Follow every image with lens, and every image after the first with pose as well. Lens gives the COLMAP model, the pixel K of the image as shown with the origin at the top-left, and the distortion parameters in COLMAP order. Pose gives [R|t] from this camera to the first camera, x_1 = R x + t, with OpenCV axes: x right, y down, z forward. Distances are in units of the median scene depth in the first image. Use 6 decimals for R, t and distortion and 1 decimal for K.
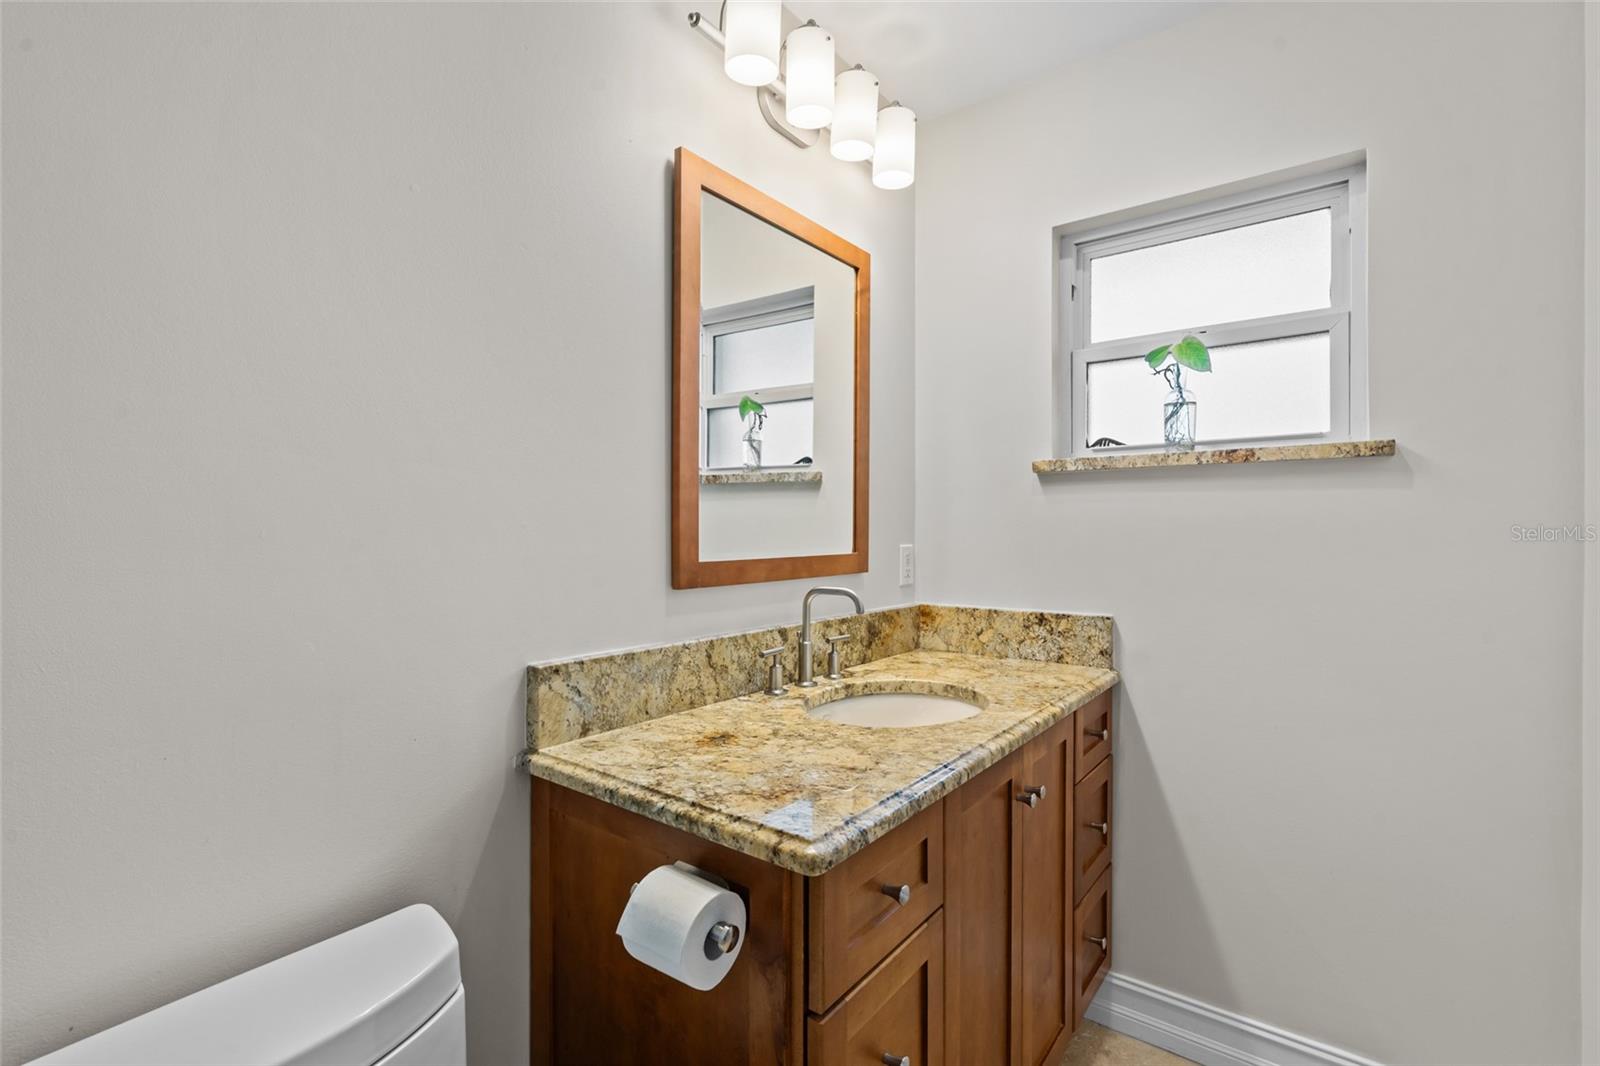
lens RADIAL K [[722.5, 0, 794.7], [0, 722.5, 533.6], [0, 0, 1]] dist [-0.010505, 0.004057]
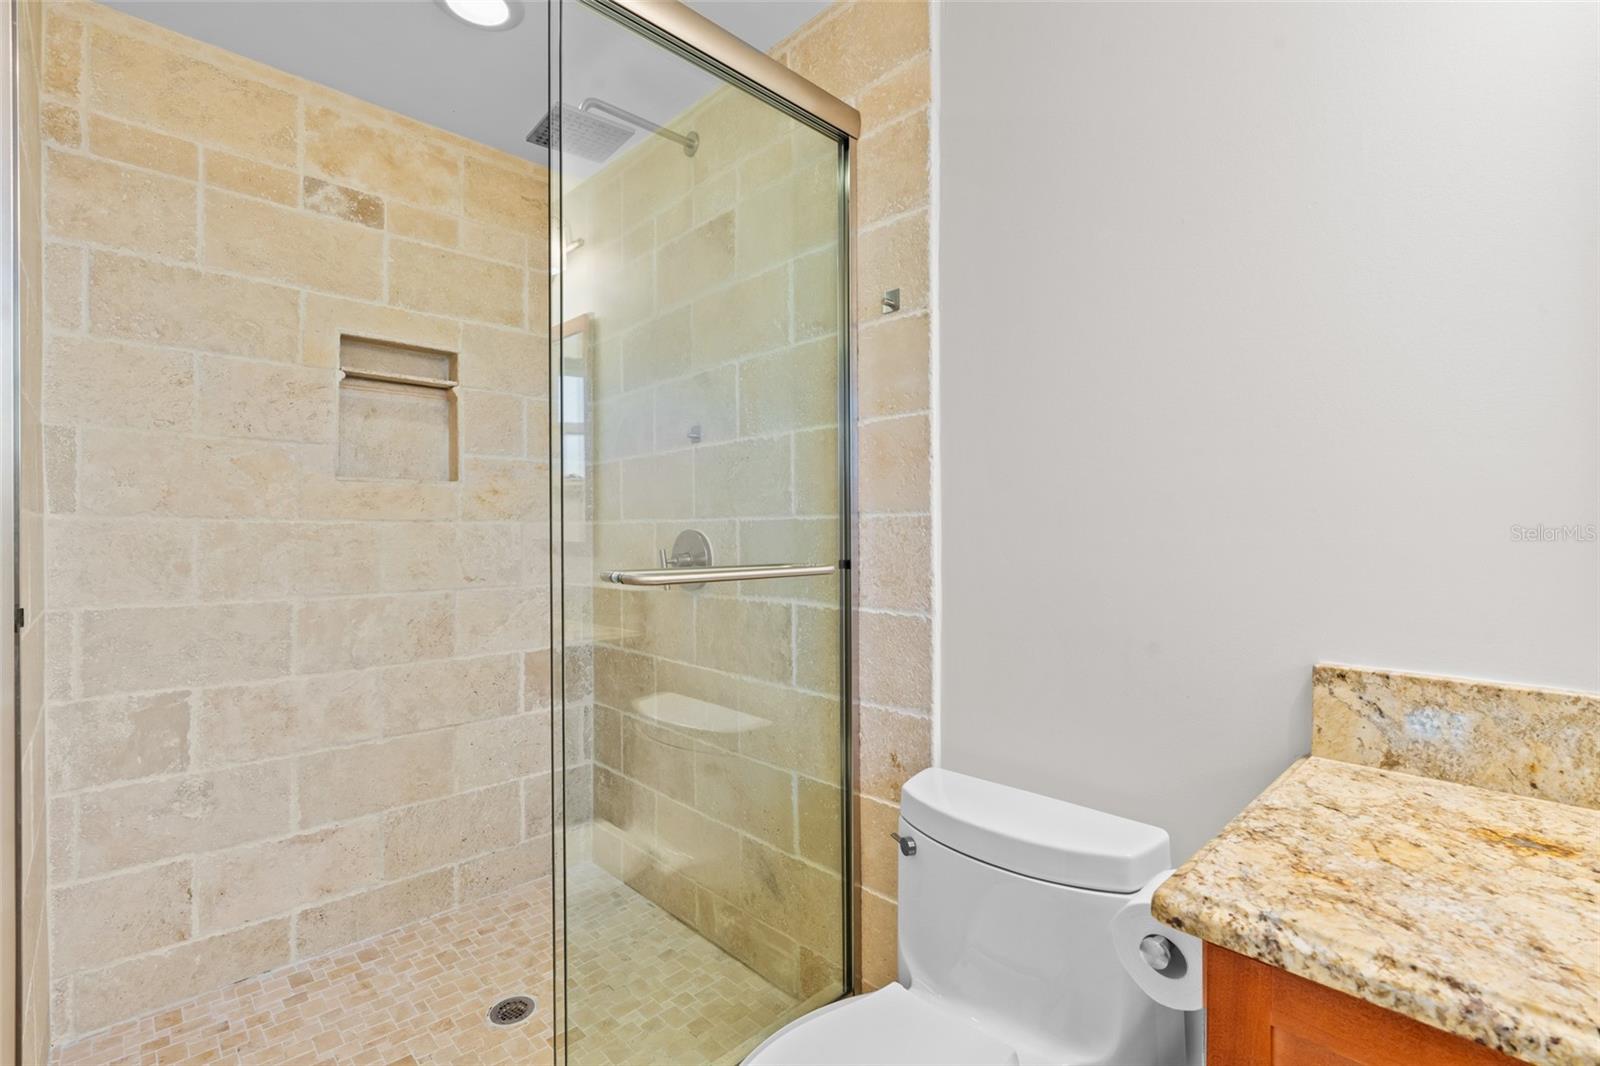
lens RADIAL K [[722.5, 0, 794.8], [0, 722.5, 529.0], [0, 0, 1]] dist [-0.010505, 0.004057]
pose [[-0.162405, -0.000448, -0.986724, 0.642937], [-0.001135, 0.999999, -0.000267, 0.015196], [0.986724, 0.001077, -0.162405, 0.503734]]
